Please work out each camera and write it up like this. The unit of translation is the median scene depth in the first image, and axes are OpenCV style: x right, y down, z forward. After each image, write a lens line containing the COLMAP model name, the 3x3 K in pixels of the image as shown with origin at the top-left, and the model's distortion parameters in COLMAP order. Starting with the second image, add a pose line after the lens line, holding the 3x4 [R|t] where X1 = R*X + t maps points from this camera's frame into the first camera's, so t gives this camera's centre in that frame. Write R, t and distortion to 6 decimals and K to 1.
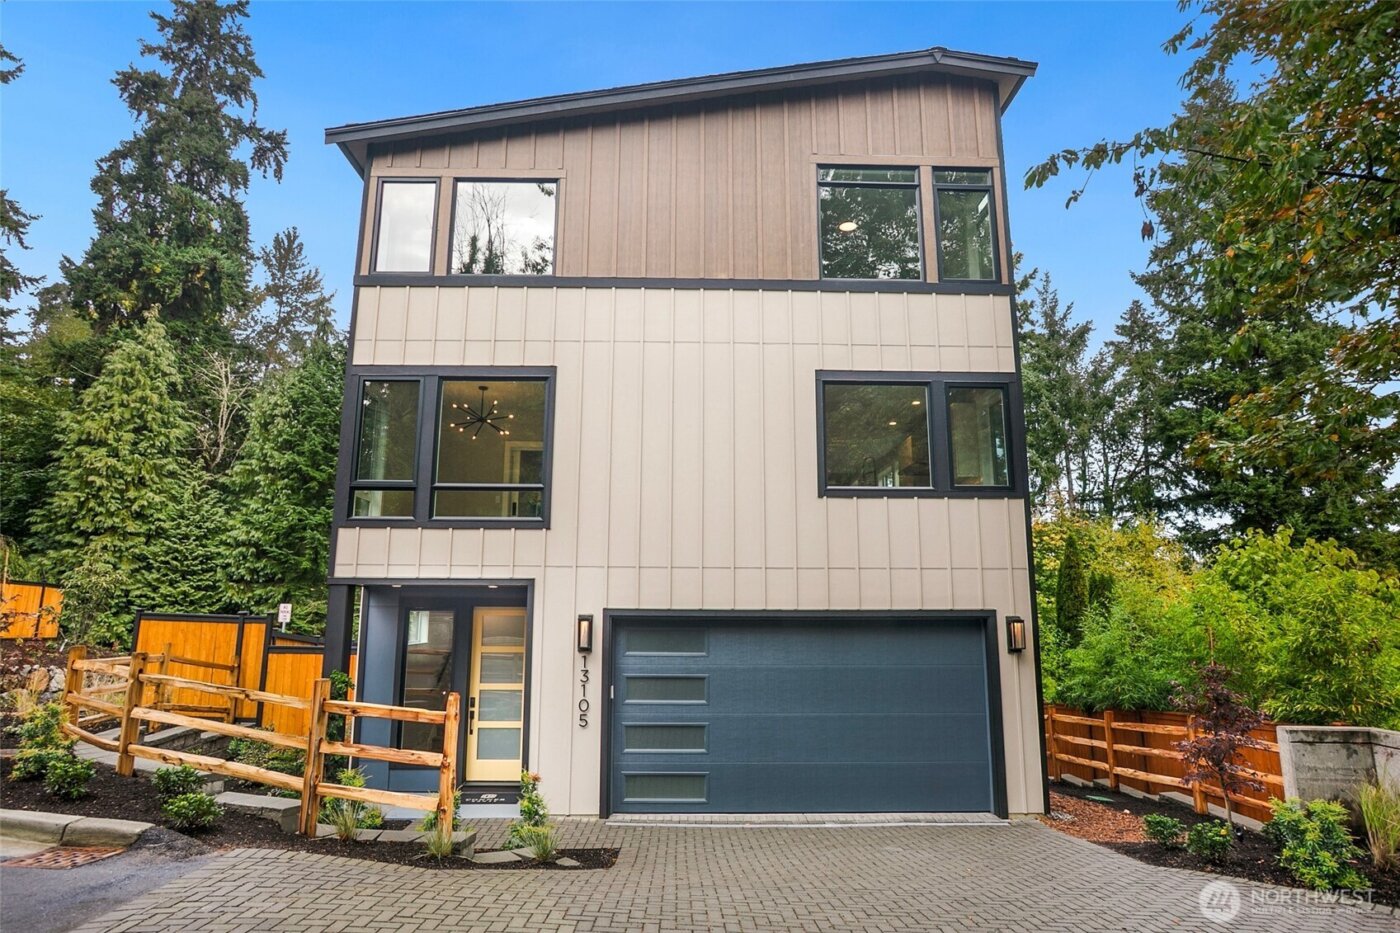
lens RADIAL K [[792.3, 0, 700.0], [0, 792.3, 466.5], [0, 0, 1]] dist [-0.026865, 0.001390]
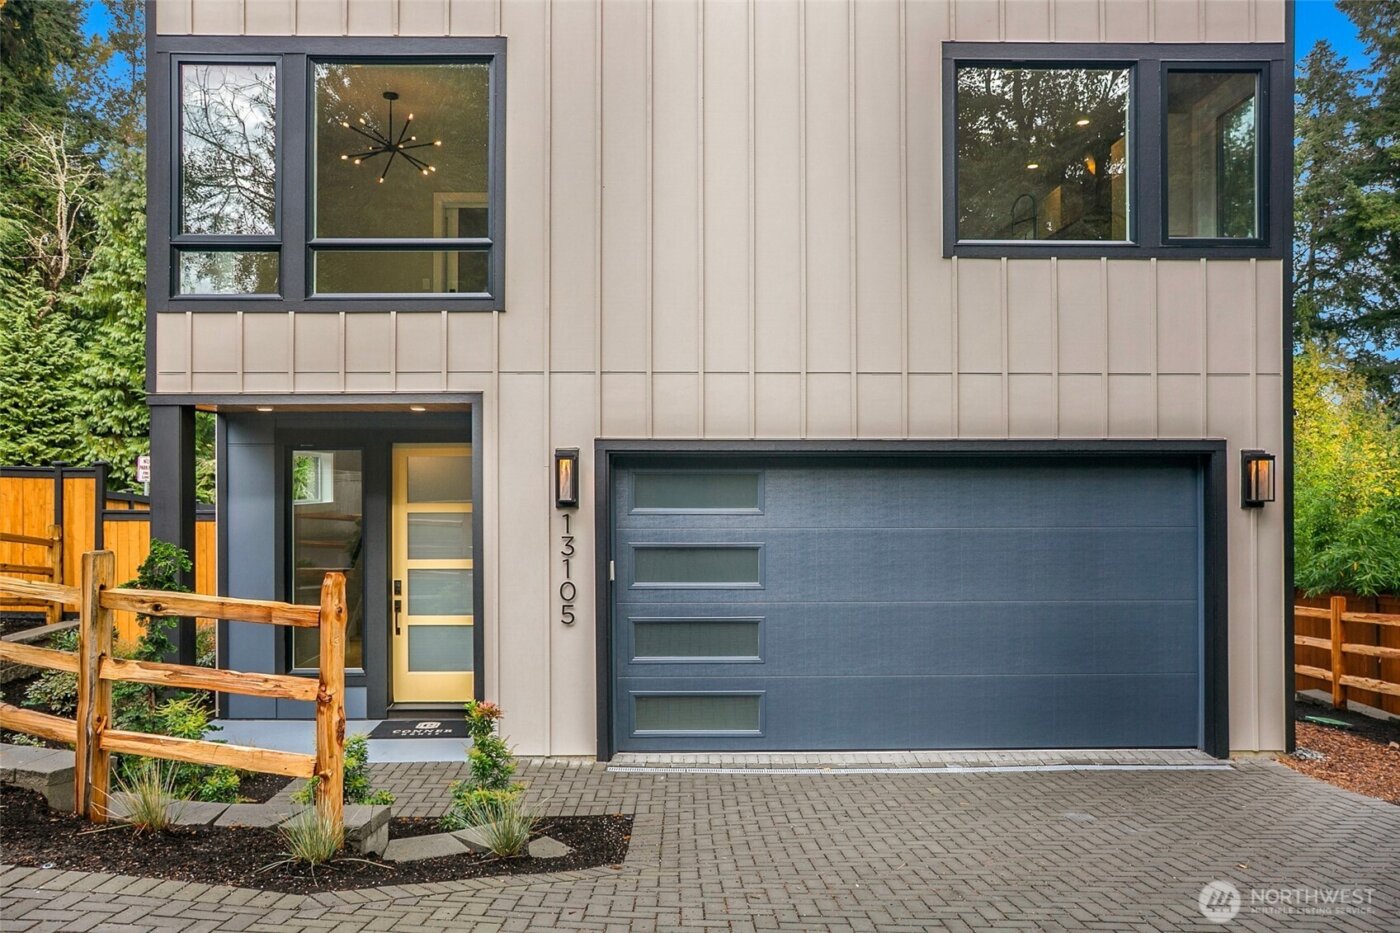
lens RADIAL K [[998.3, 0, 700.0], [0, 998.3, 466.5], [0, 0, 1]] dist [-0.010135, 0.007693]
pose [[0.999967, -0.005365, -0.006109, -0.033154], [0.006336, 0.985071, 0.172031, 0.061825], [0.005095, -0.172064, 0.985073, 0.211932]]
